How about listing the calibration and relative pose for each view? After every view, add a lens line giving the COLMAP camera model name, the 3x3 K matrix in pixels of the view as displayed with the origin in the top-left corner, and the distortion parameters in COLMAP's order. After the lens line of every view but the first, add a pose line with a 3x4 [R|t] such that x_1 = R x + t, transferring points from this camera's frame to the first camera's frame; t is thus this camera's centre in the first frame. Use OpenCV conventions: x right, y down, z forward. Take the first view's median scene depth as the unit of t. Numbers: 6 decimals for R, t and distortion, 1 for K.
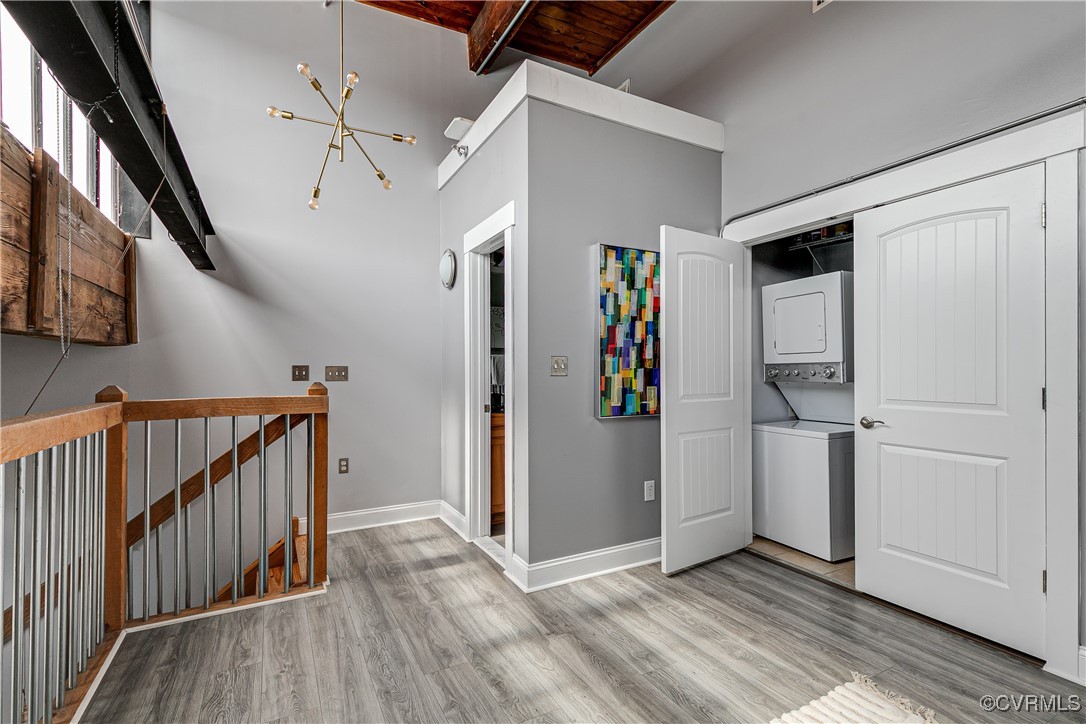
lens RADIAL K [[496.8, 0, 534.8], [0, 496.8, 370.9], [0, 0, 1]] dist [0.004043, -0.003080]
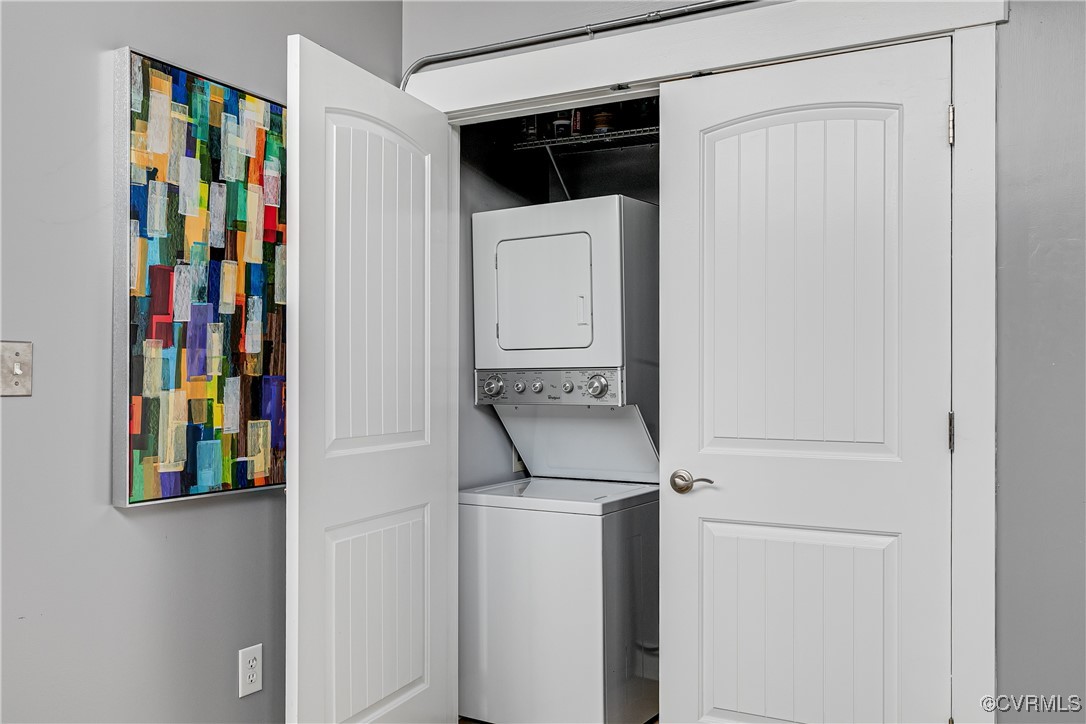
lens RADIAL K [[940.8, 0, 547.1], [0, 940.8, 371.9], [0, 0, 1]] dist [0.020314, -0.008465]
pose [[0.827564, 0.008692, 0.561305, -0.009432], [-0.003026, 0.999935, -0.011023, -0.001160], [-0.561364, 0.007424, 0.827536, 0.215478]]
